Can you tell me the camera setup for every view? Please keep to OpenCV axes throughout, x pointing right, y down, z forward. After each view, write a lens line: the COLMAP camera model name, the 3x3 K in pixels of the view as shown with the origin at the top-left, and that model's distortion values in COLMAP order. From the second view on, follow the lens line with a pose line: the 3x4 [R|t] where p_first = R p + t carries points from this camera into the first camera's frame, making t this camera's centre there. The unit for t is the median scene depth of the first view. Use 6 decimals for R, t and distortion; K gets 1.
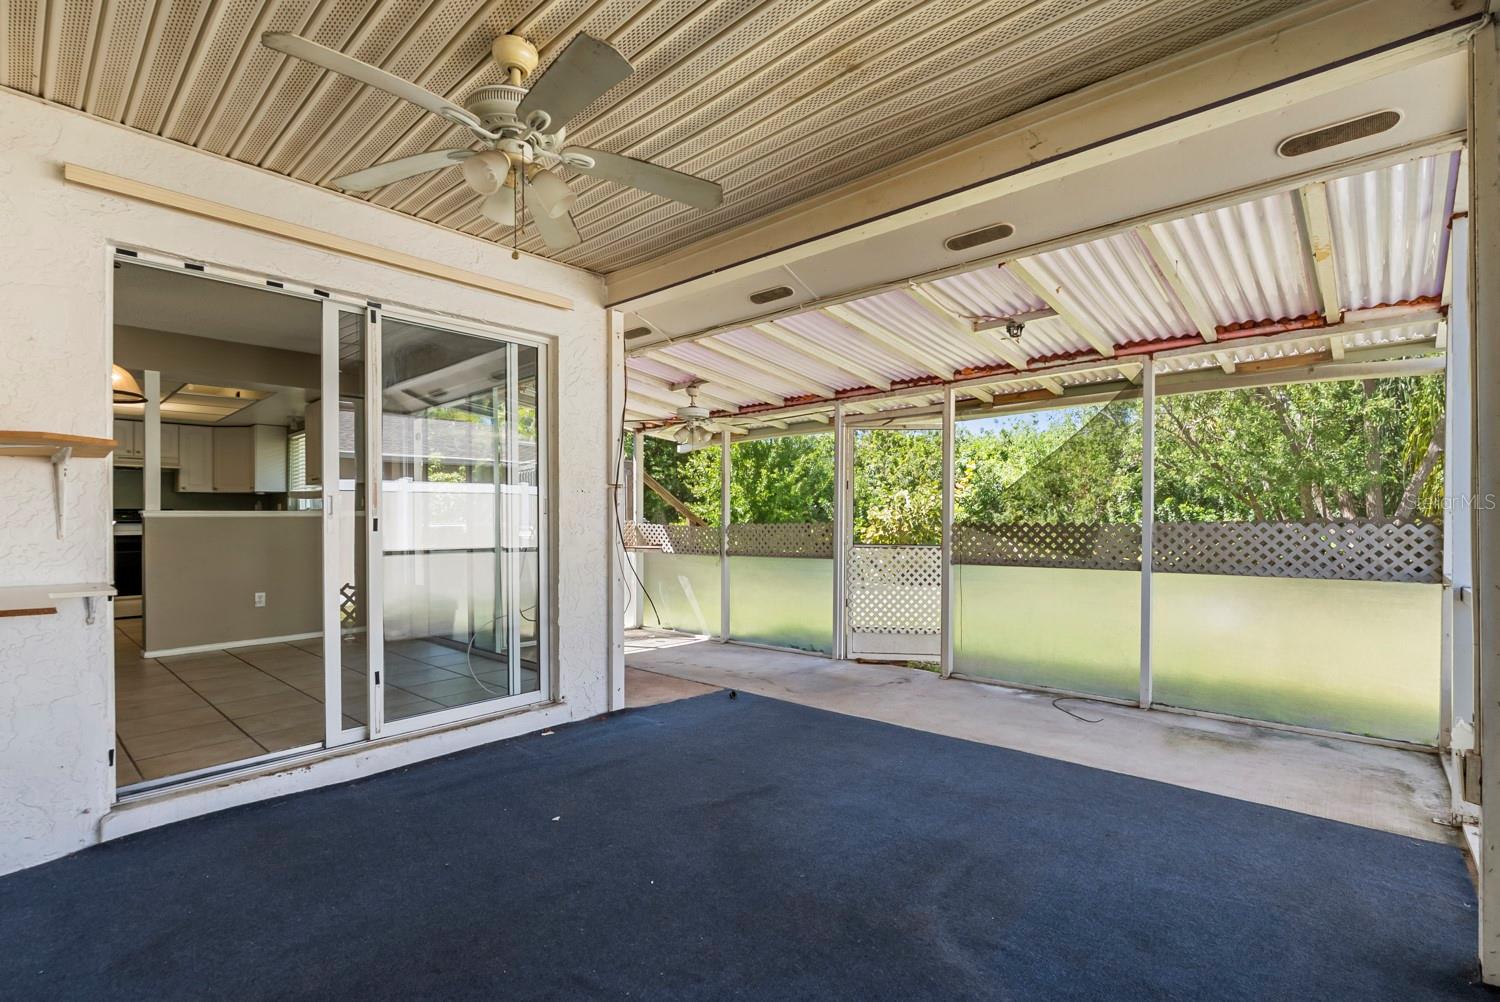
lens RADIAL K [[664.4, 0, 750.7], [0, 664.4, 515.4], [0, 0, 1]] dist [-0.005627, 0.000554]
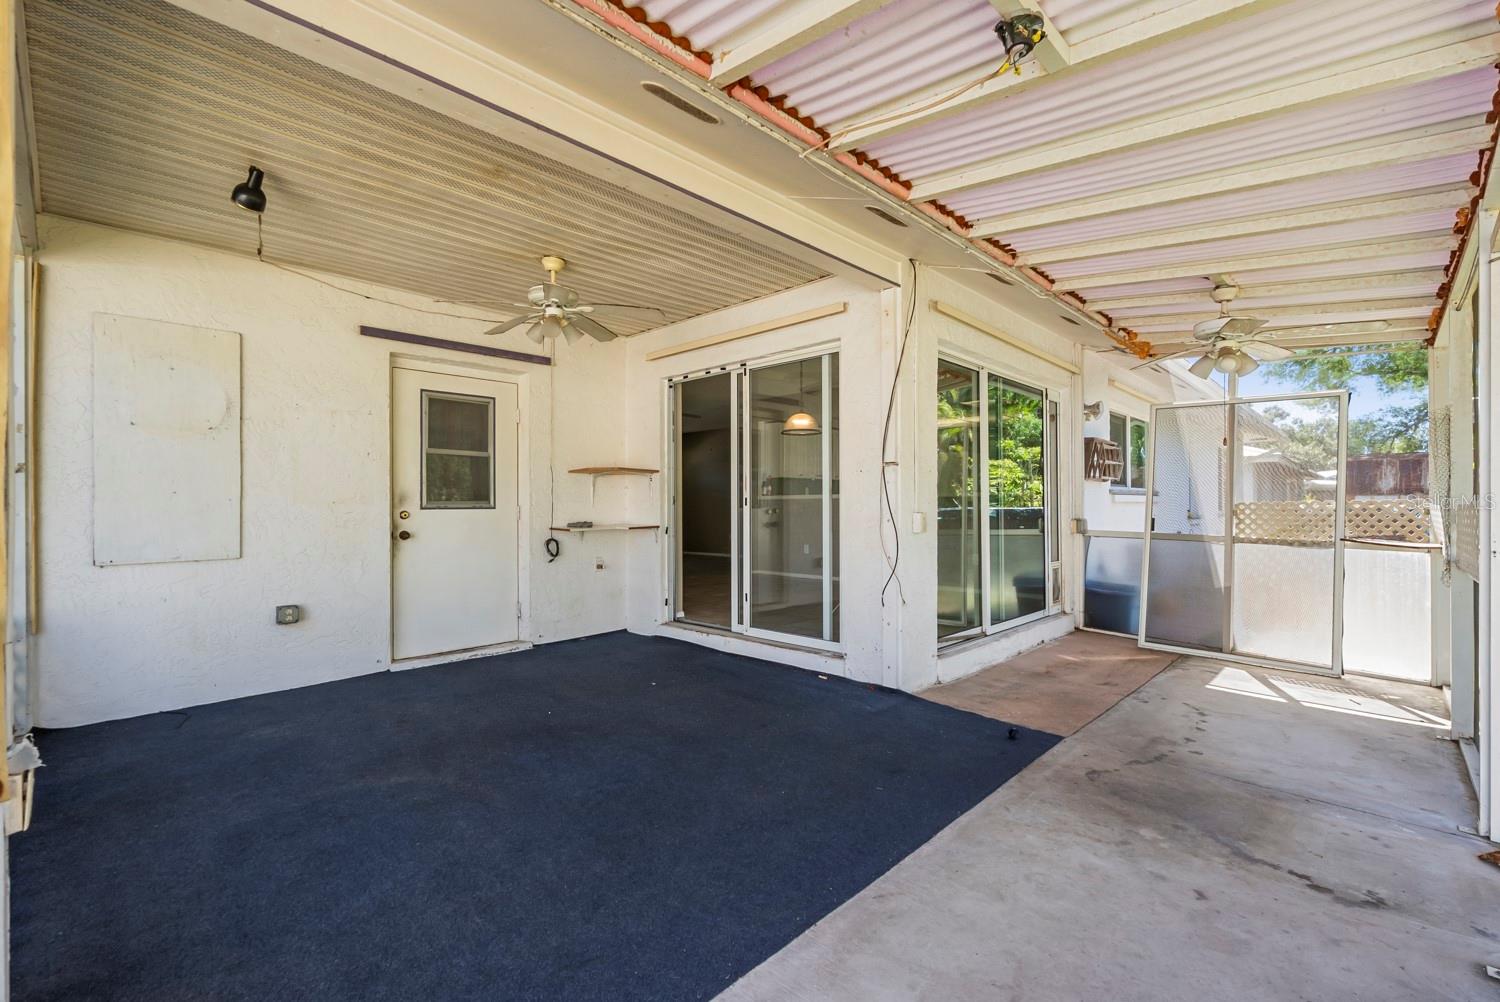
lens RADIAL K [[664.4, 0, 750.8], [0, 664.4, 500.7], [0, 0, 1]] dist [-0.005627, 0.000554]
pose [[-0.034175, 0.000935, -0.999415, 0.685692], [0.009406, 0.999956, 0.000614, 0.007585], [0.999372, -0.009380, -0.034182, 0.703310]]
